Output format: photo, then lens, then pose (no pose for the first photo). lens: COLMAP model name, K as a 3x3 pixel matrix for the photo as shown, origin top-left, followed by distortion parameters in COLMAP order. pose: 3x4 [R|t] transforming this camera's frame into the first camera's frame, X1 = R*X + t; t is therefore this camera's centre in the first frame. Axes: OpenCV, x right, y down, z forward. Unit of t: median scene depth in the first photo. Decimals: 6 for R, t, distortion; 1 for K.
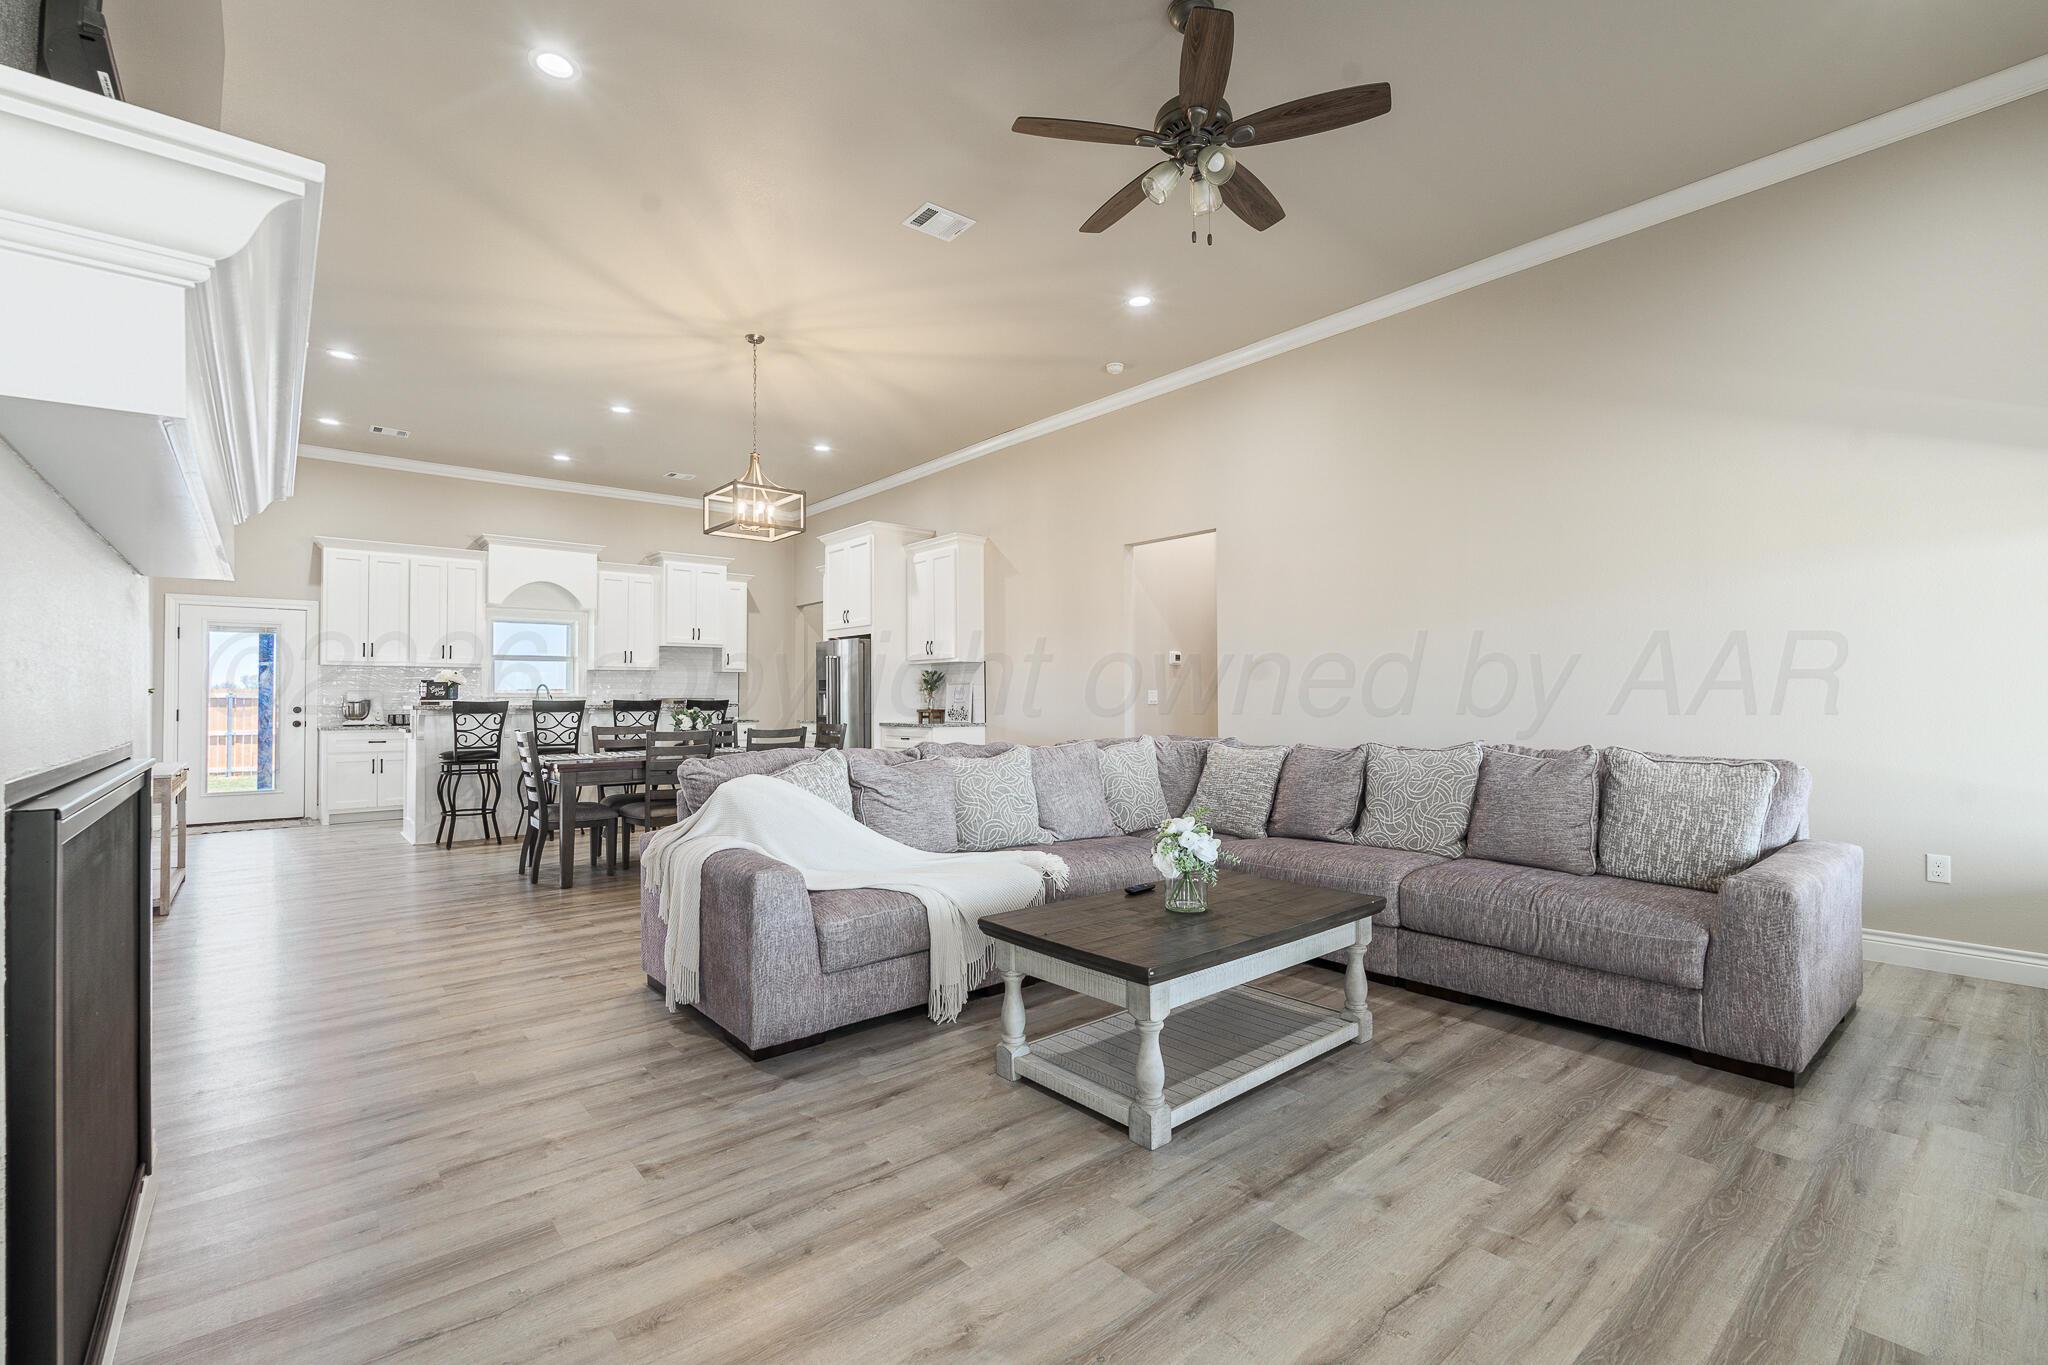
lens RADIAL K [[893.1, 0, 1025.3], [0, 893.1, 694.8], [0, 0, 1]] dist [-0.004105, 0.000329]
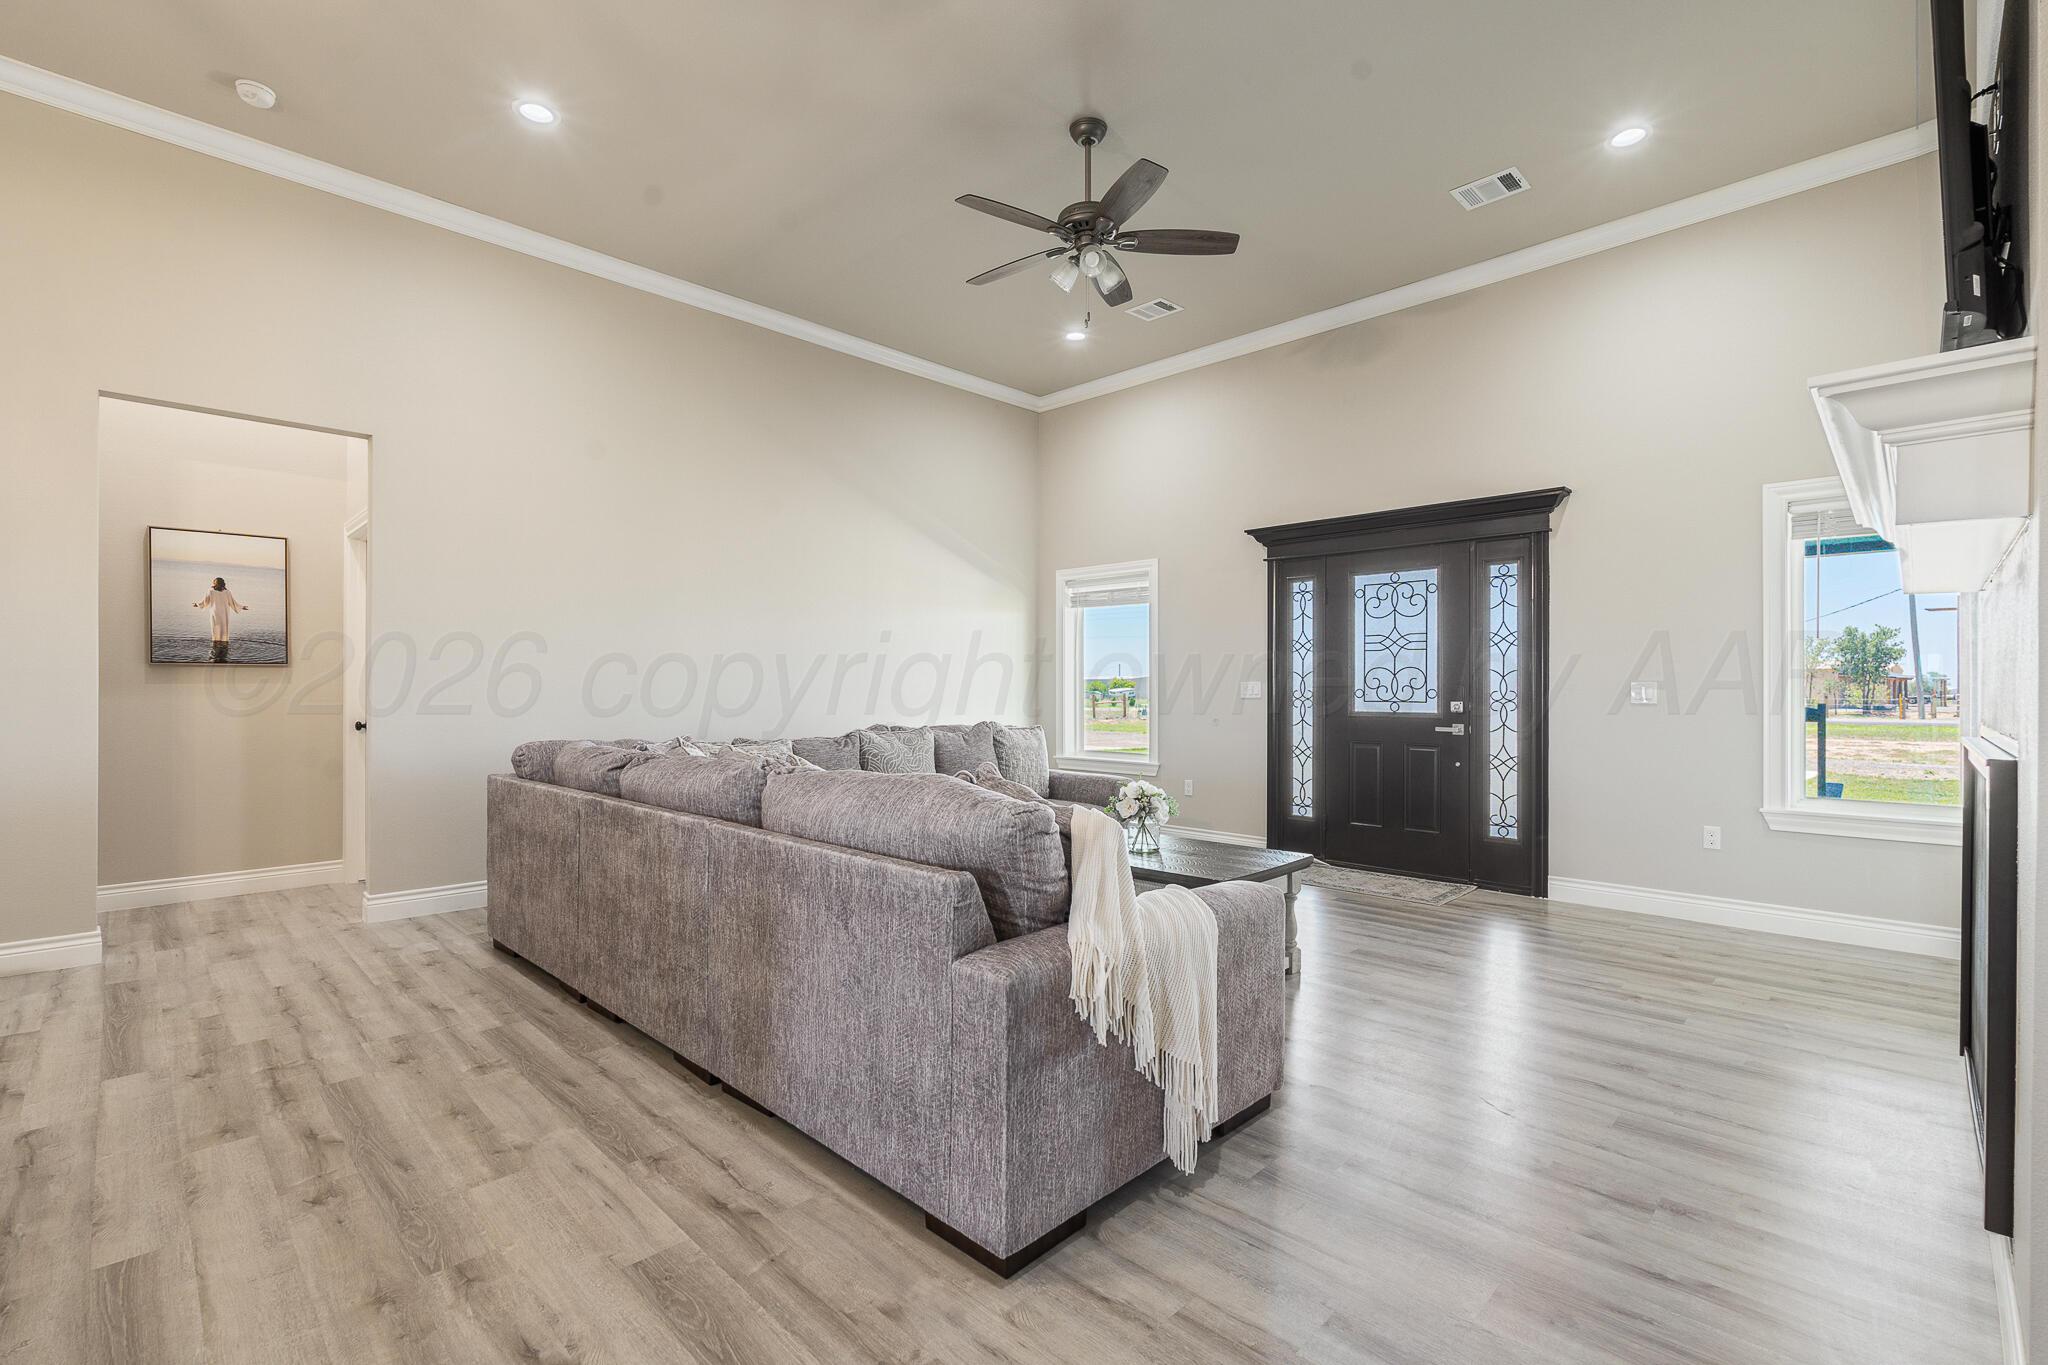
lens RADIAL K [[893.1, 0, 1025.3], [0, 893.1, 694.8], [0, 0, 1]] dist [-0.004105, 0.000329]
pose [[-0.095640, 0.008229, 0.995382, -2.295172], [-0.010431, 0.999903, -0.009269, 0.034160], [-0.995361, -0.011269, -0.095545, 2.636945]]
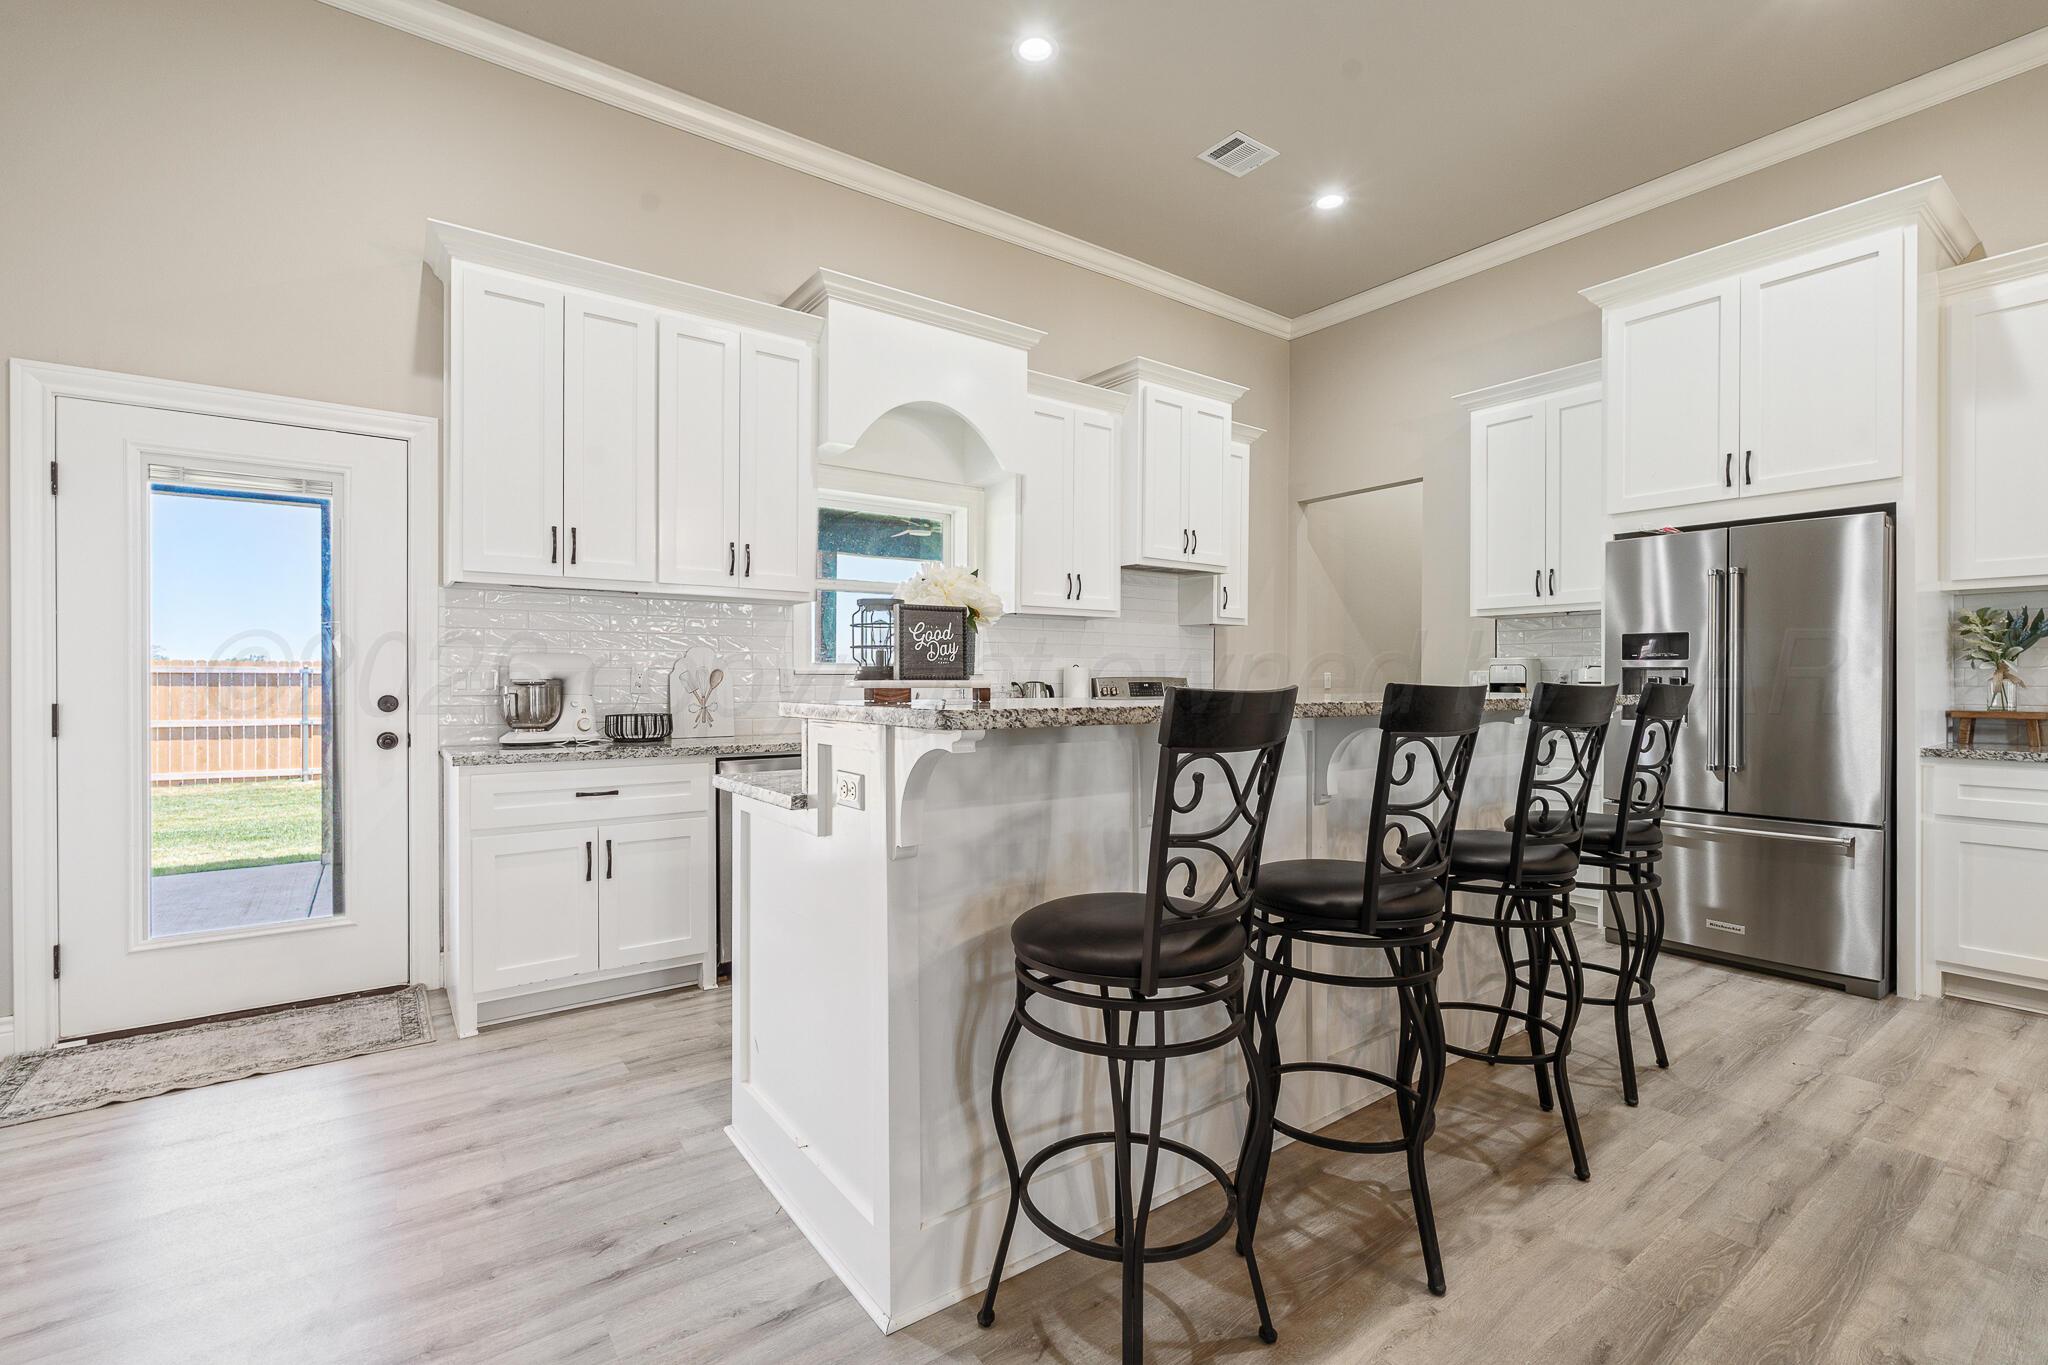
lens RADIAL K [[893.1, 0, 1025.3], [0, 893.1, 694.8], [0, 0, 1]] dist [-0.004105, 0.000329]
pose [[0.997710, 0.005617, -0.067403, -0.483263], [-0.004098, 0.999735, 0.022654, 0.003322], [0.067513, -0.022326, 0.997469, 0.593476]]
